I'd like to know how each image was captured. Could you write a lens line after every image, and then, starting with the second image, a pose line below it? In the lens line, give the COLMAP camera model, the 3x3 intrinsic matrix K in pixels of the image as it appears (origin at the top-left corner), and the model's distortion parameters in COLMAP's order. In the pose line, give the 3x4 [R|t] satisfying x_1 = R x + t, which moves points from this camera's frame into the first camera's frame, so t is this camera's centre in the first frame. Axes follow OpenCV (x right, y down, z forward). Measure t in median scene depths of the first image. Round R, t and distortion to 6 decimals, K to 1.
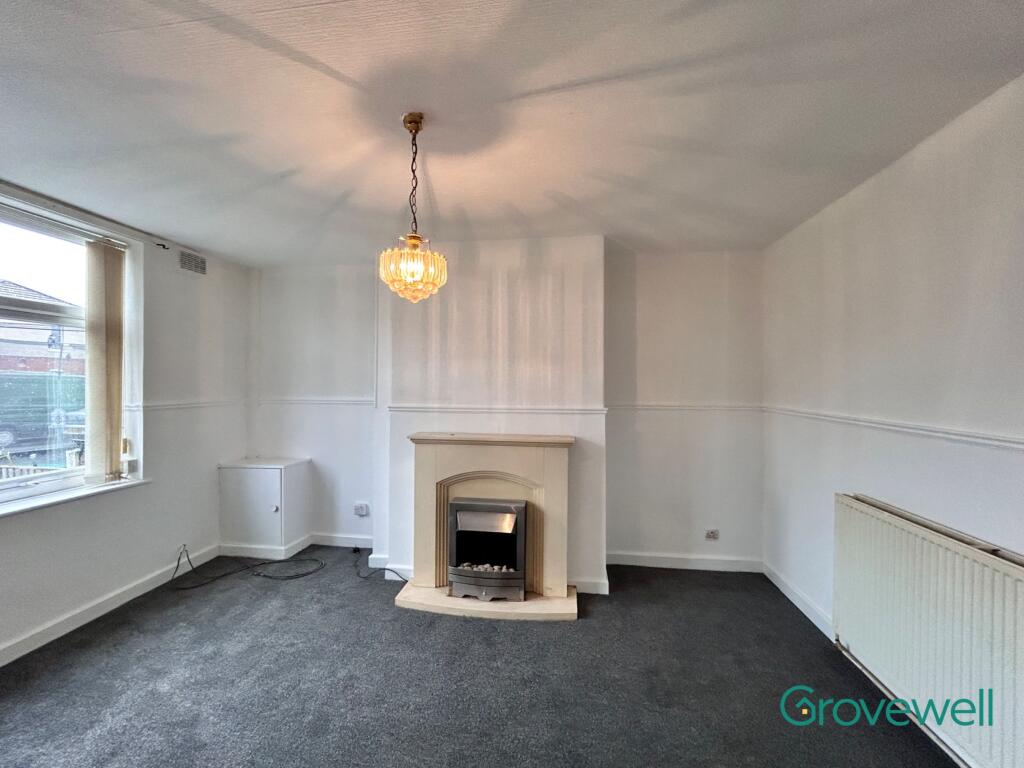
lens RADIAL K [[416.8, 0, 512.0], [0, 416.8, 384.0], [0, 0, 1]] dist [-0.000422, 0.000504]
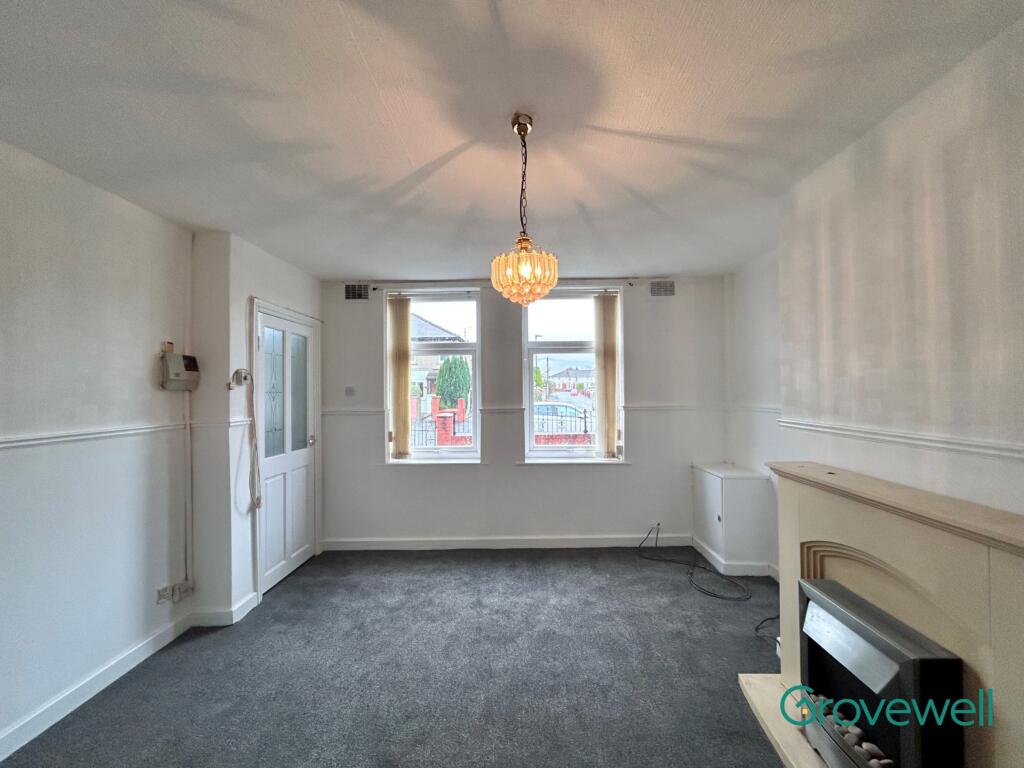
lens RADIAL K [[416.8, 0, 512.0], [0, 416.8, 384.0], [0, 0, 1]] dist [-0.000422, 0.000504]
pose [[0.111264, -0.017377, -0.993639, 0.414560], [0.003113, 0.999848, -0.017137, 0.001788], [0.993786, -0.001187, 0.111301, 0.490853]]
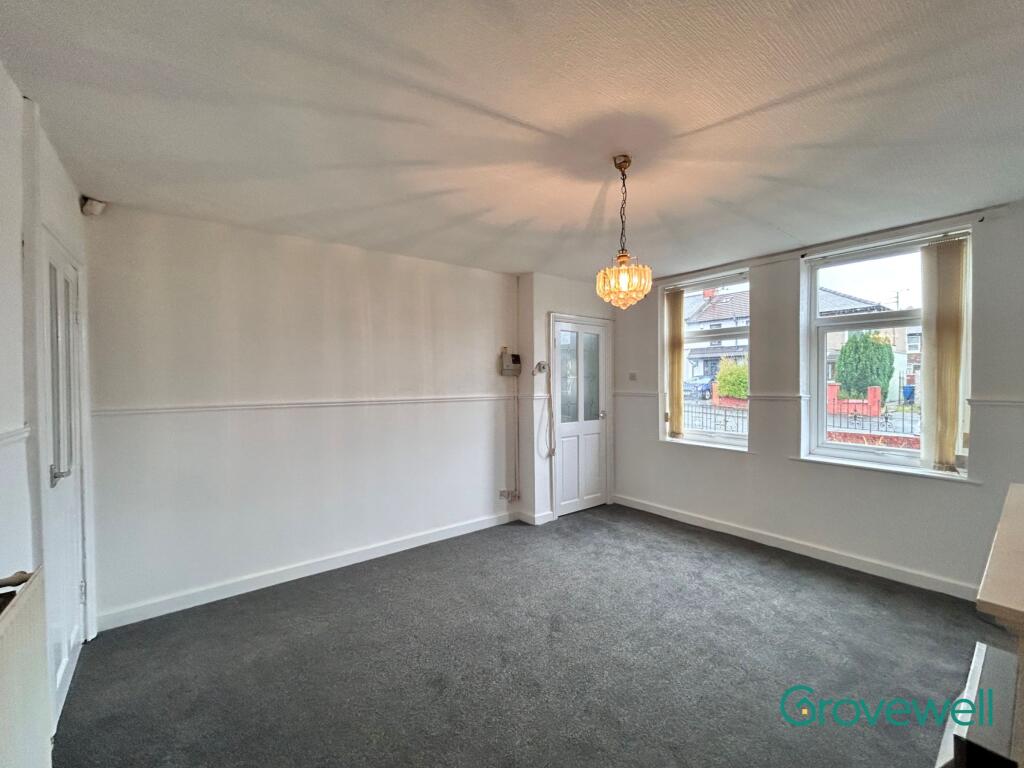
lens RADIAL K [[416.8, 0, 512.0], [0, 416.8, 384.0], [0, 0, 1]] dist [-0.000422, 0.000504]
pose [[-0.704736, 0.011257, -0.709380, 0.494697], [-0.000950, 0.999858, 0.016811, 0.002861], [0.709469, 0.012521, -0.704626, 0.932623]]
